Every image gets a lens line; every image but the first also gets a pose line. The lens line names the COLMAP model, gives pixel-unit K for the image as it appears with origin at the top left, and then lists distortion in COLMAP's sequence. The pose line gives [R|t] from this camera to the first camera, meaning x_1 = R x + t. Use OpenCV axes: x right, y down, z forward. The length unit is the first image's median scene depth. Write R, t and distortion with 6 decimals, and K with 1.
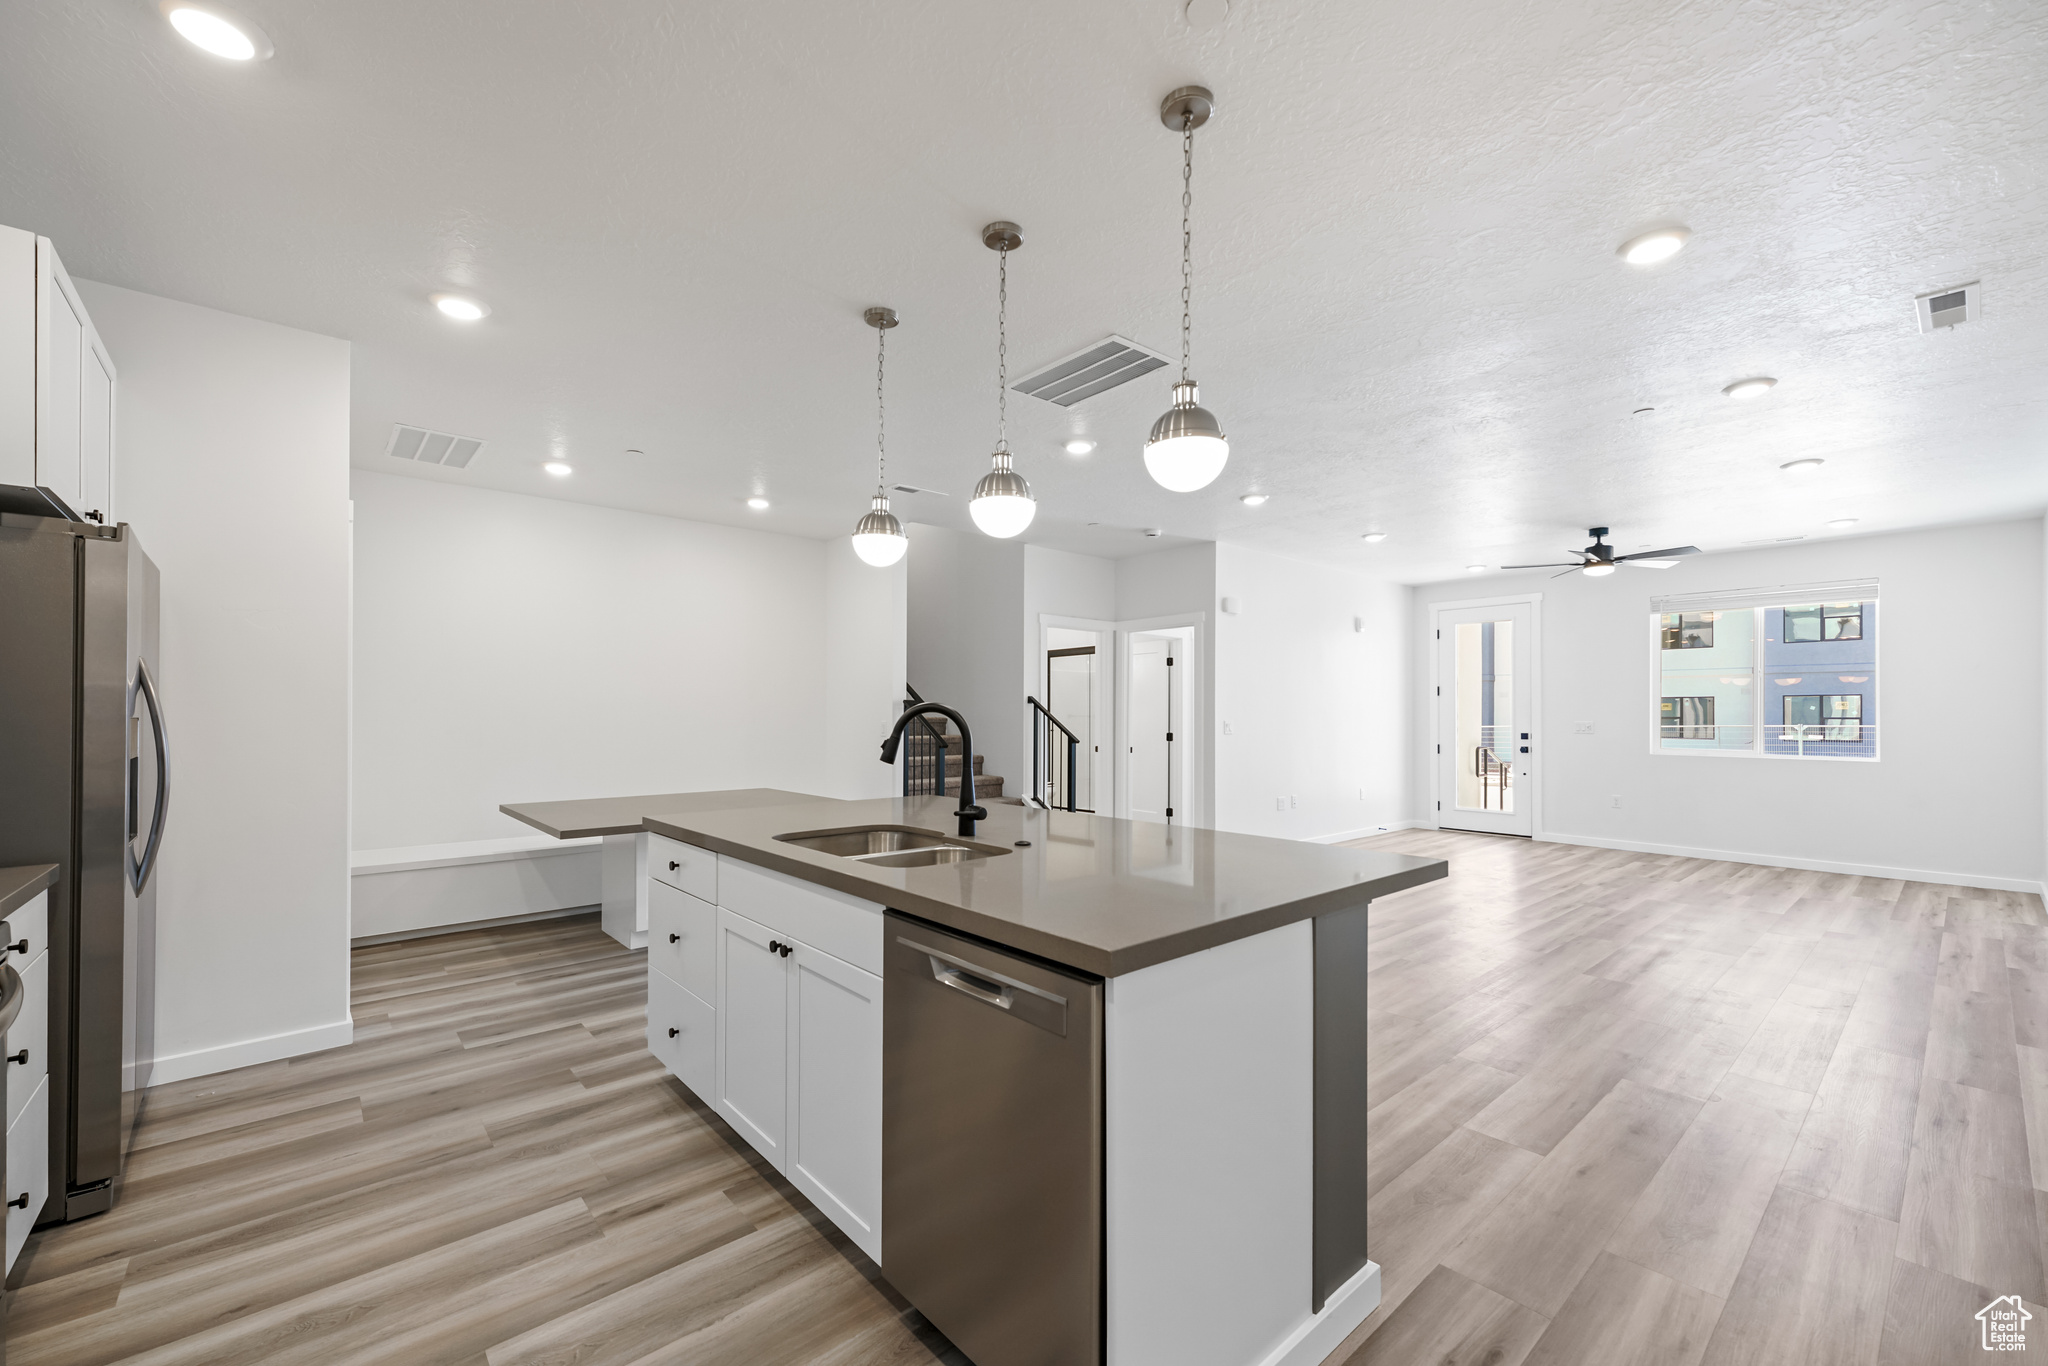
lens RADIAL K [[830.6, 0, 1025.8], [0, 830.6, 700.4], [0, 0, 1]] dist [0.009951, -0.002043]
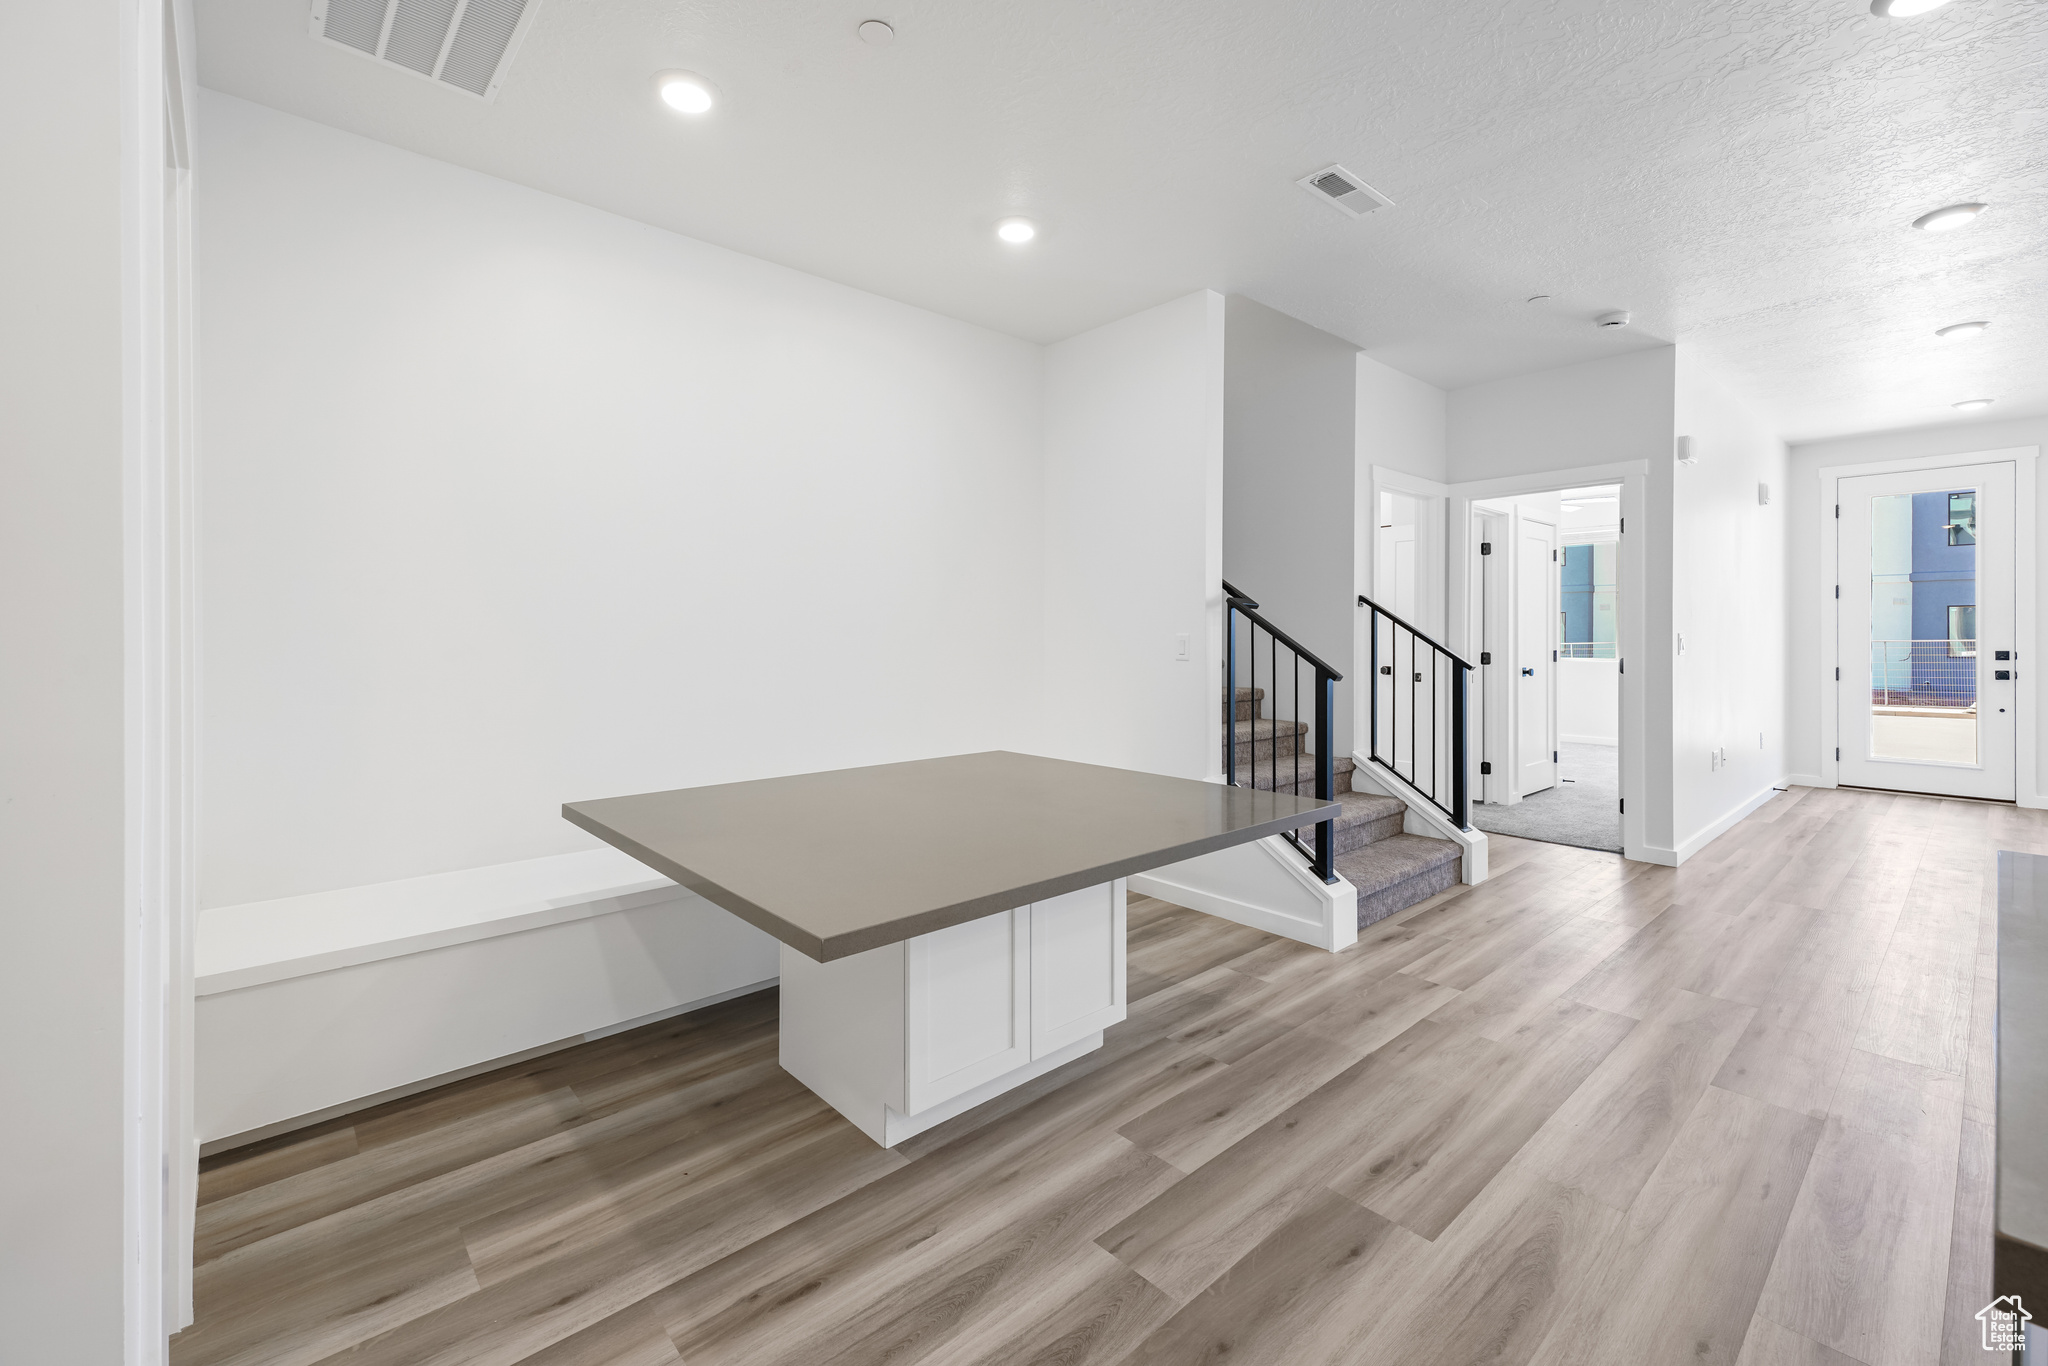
lens RADIAL K [[887.1, 0, 1046.9], [0, 887.1, 617.4], [0, 0, 1]] dist [0.012358, 0.000133]
pose [[0.999828, -0.001867, 0.018425, -0.250717], [0.001862, 0.999998, 0.000298, 0.011954], [-0.018426, -0.000264, 0.999830, 0.332698]]
